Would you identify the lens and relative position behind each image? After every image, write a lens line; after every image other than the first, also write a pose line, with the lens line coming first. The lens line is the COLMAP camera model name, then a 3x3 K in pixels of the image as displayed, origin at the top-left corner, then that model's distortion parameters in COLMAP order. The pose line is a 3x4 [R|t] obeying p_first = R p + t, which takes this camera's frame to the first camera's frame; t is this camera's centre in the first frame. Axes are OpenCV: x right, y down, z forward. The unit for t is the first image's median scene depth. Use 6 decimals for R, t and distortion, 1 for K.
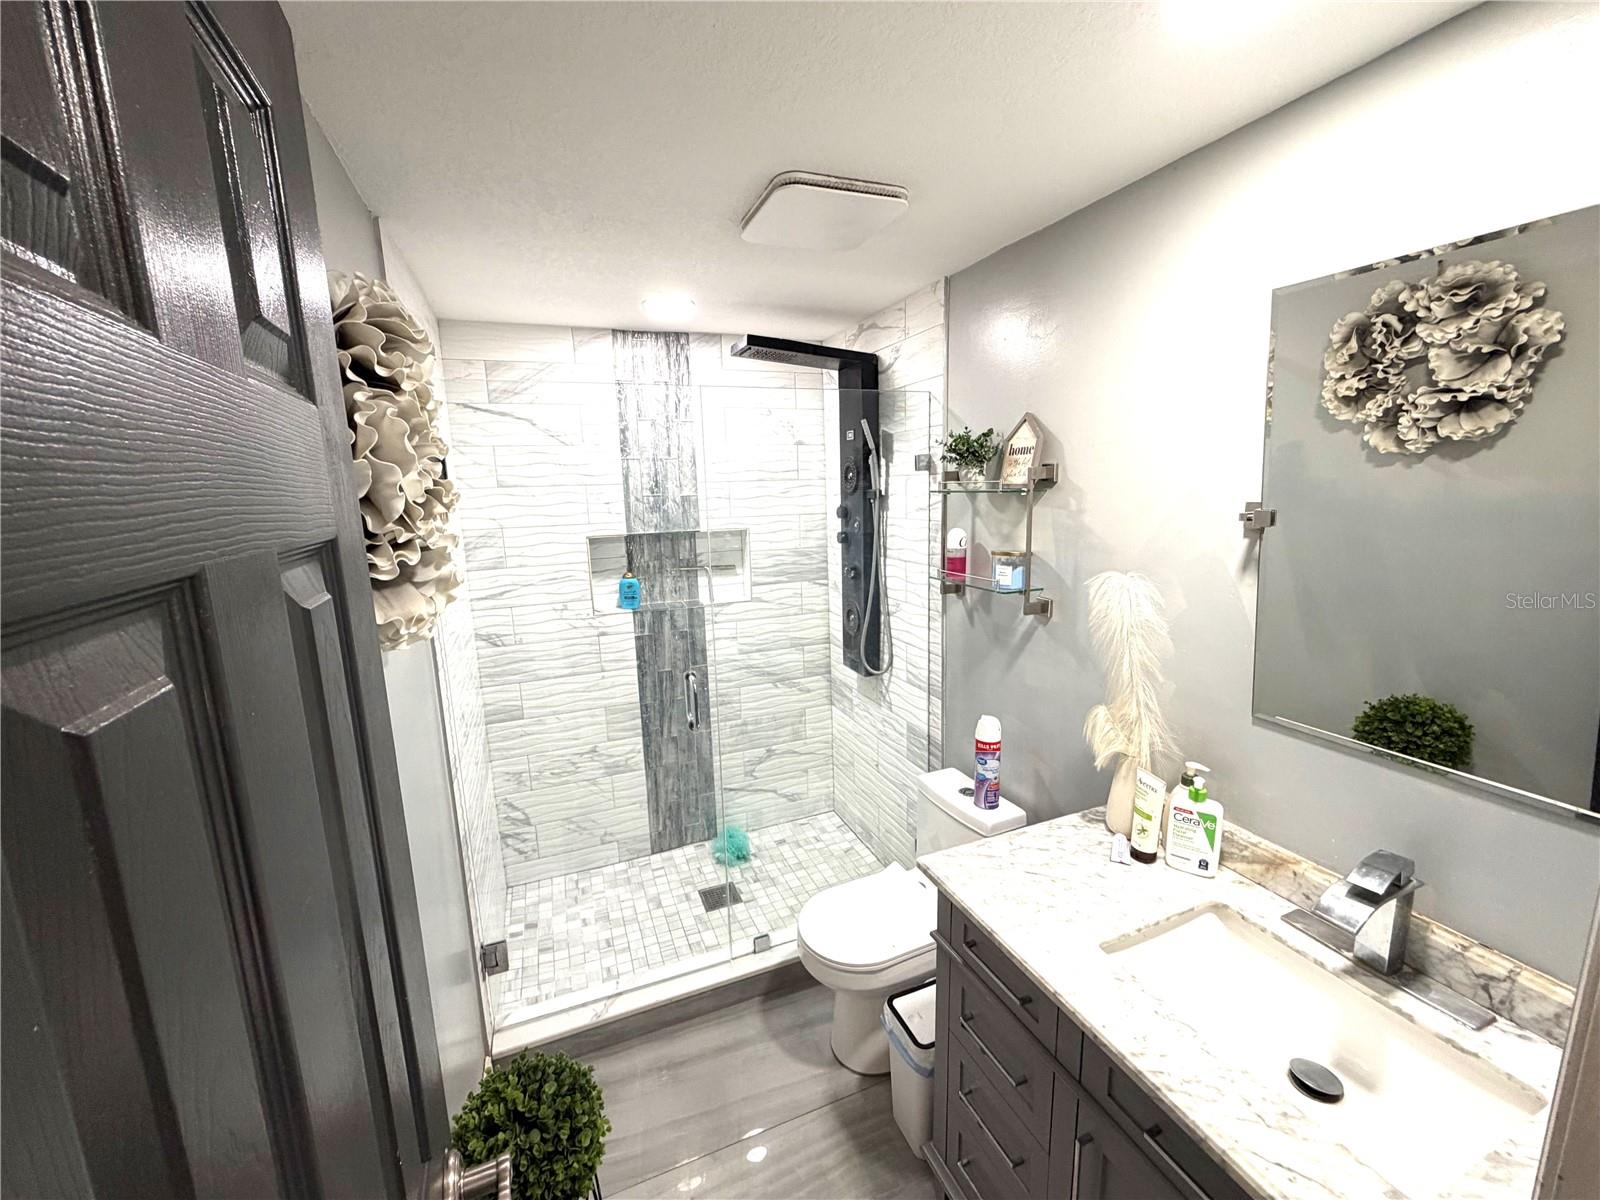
lens RADIAL K [[637.0, 0, 796.5], [0, 637.0, 599.1], [0, 0, 1]] dist [0.000234, 0.000323]
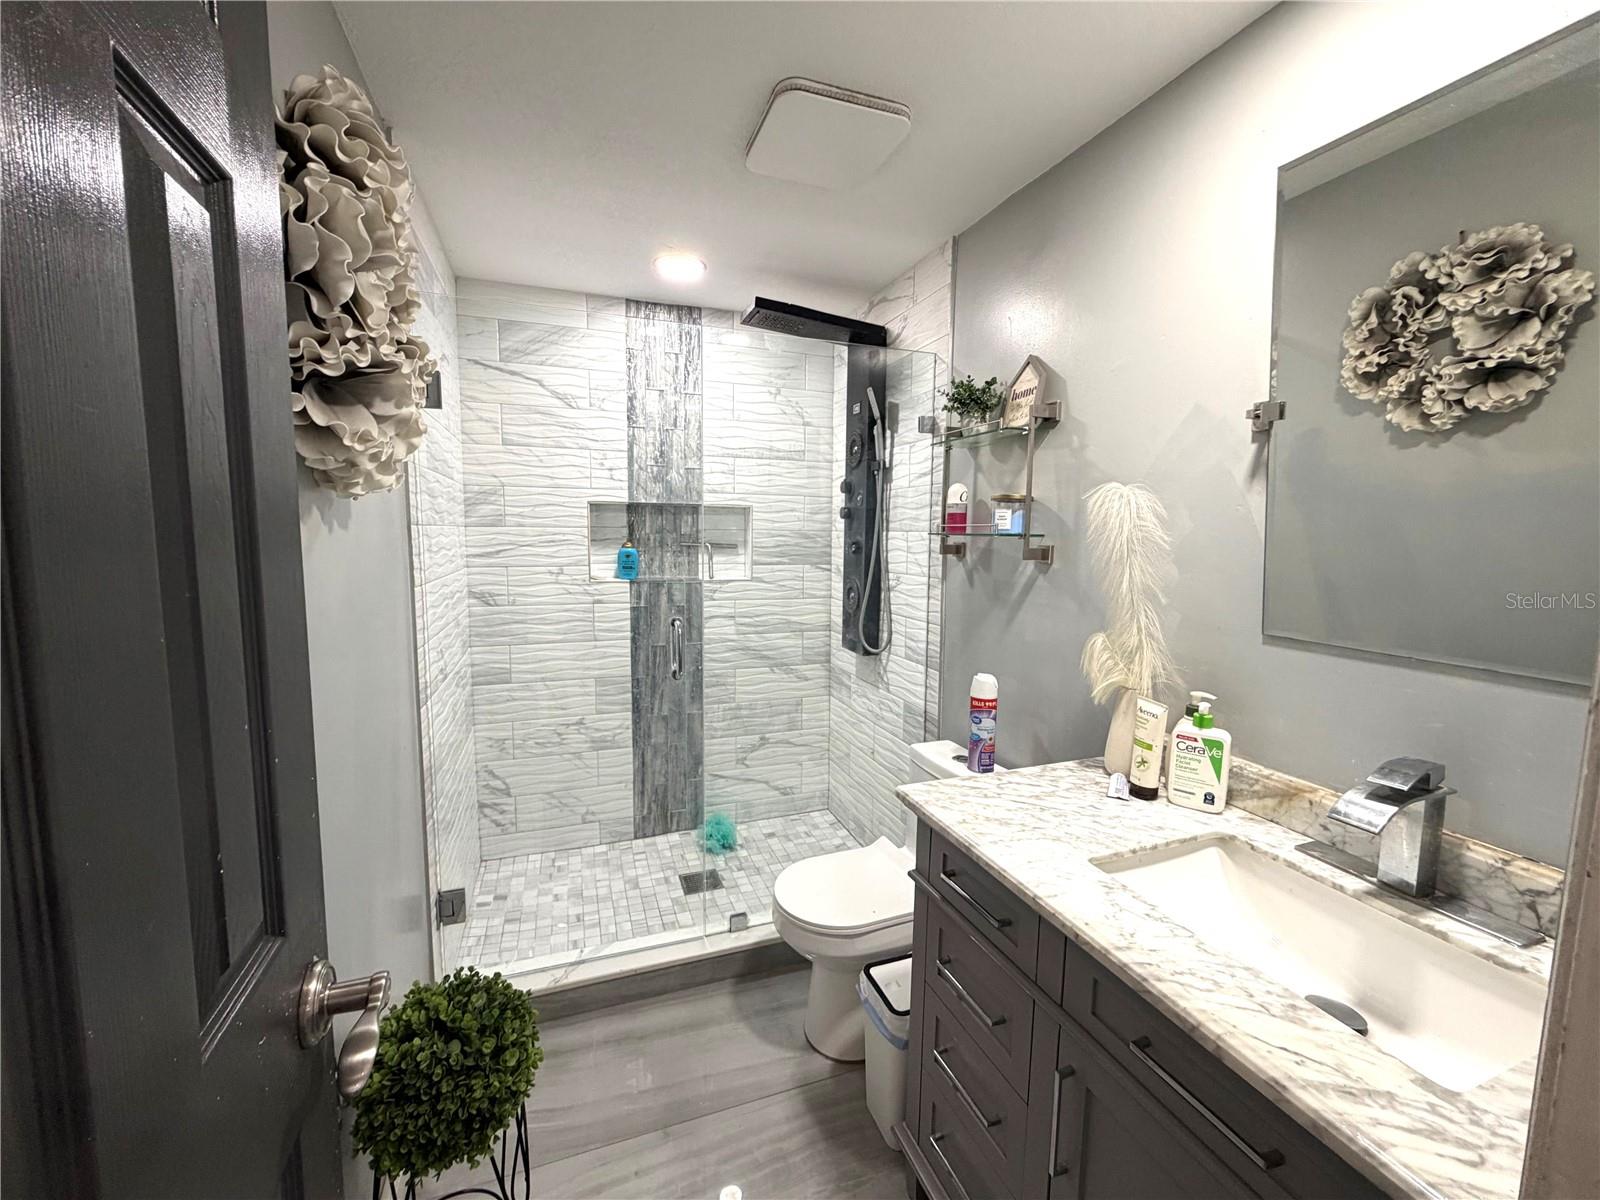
lens RADIAL K [[637.0, 0, 796.5], [0, 637.0, 599.1], [0, 0, 1]] dist [0.000234, 0.000323]
pose [[0.998609, 0.043754, -0.029415, 0.041903], [-0.045764, 0.996389, -0.071518, 0.144869], [0.026180, 0.072765, 0.997005, 0.037149]]
